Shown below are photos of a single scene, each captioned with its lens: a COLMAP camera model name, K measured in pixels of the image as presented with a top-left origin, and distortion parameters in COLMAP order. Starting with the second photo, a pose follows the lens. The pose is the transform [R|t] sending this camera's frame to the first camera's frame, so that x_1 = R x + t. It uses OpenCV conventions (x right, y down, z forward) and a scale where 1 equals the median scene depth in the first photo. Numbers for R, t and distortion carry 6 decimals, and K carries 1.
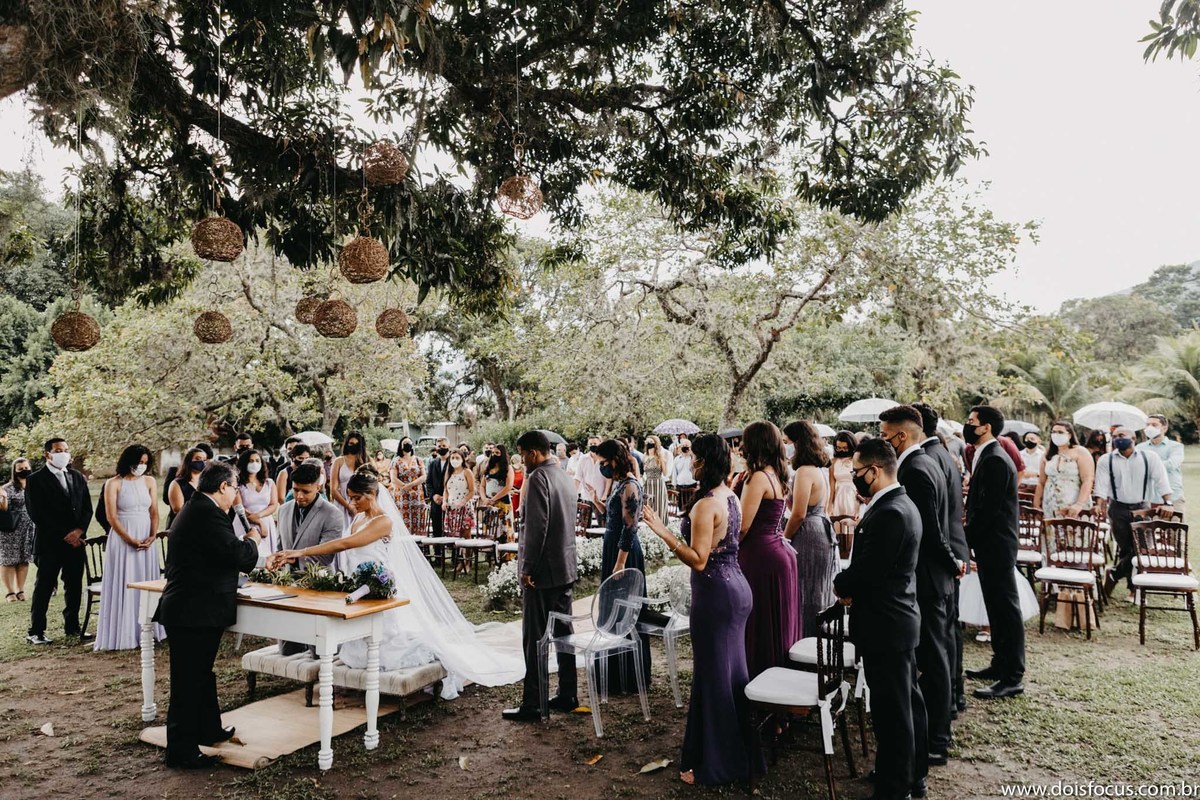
lens RADIAL K [[798.4, 0, 608.1], [0, 798.4, 386.5], [0, 0, 1]] dist [-0.034974, 0.025597]
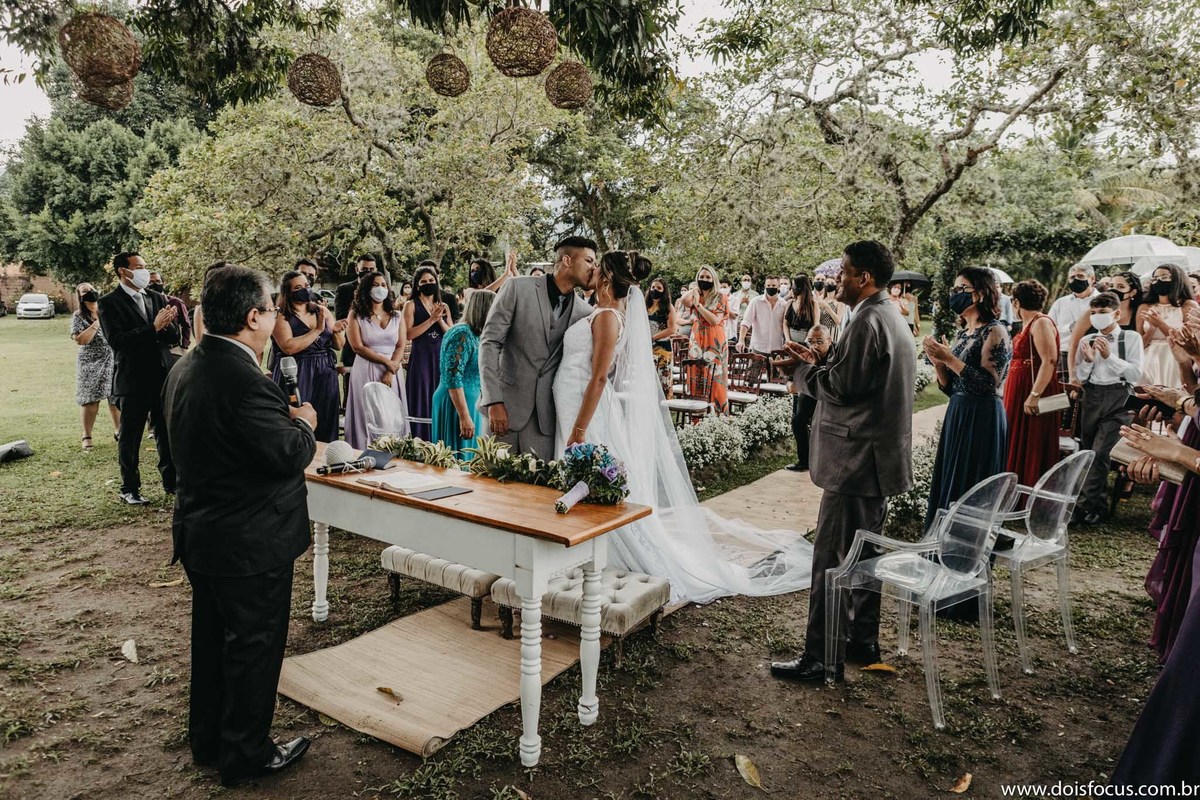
lens RADIAL K [[798.4, 0, 608.1], [0, 798.4, 386.5], [0, 0, 1]] dist [-0.034974, 0.025597]
pose [[0.993603, 0.040388, -0.105459, -0.085436], [-0.019380, 0.980988, 0.193099, 0.021559], [0.111253, -0.189820, 0.975495, 0.157269]]
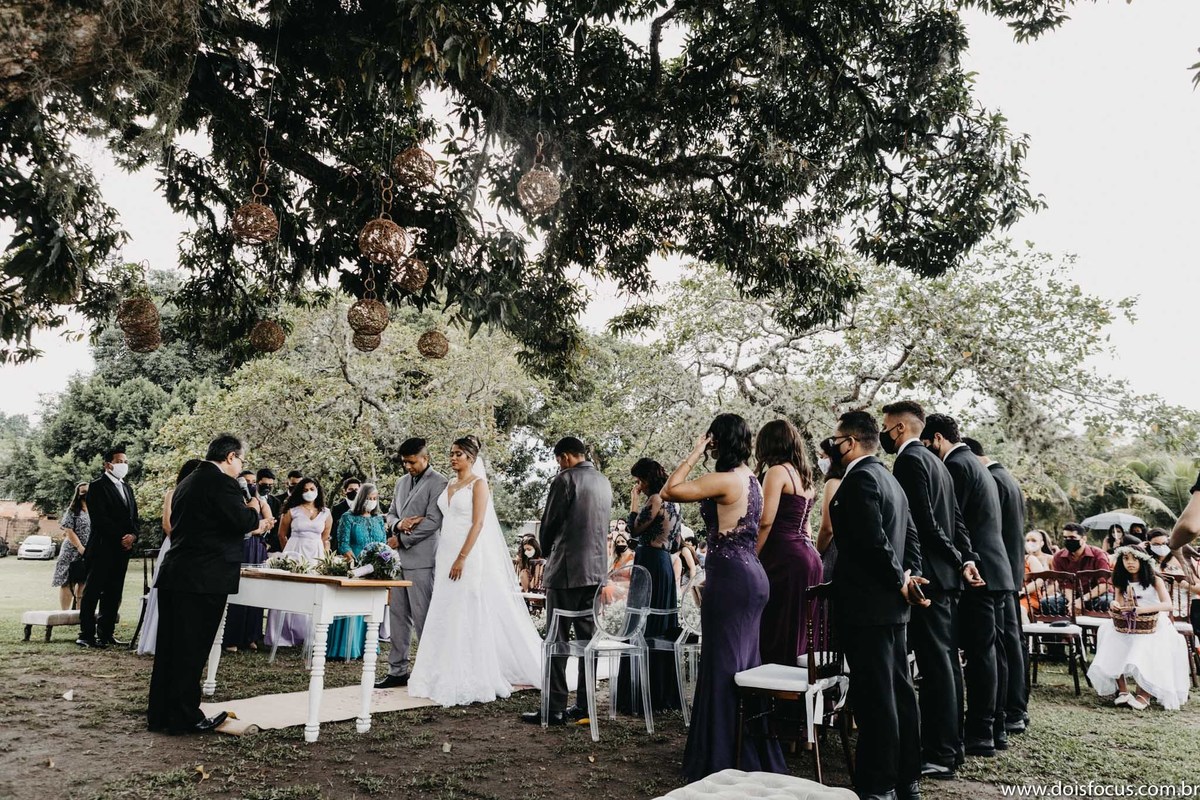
lens RADIAL K [[803.4, 0, 612.9], [0, 803.4, 395.5], [0, 0, 1]] dist [-0.040353, 0.028173]
pose [[0.992409, 0.023452, -0.120724, 0.047289], [-0.038668, 0.991367, -0.125287, 0.059359], [0.116744, 0.129004, 0.984748, -0.000840]]
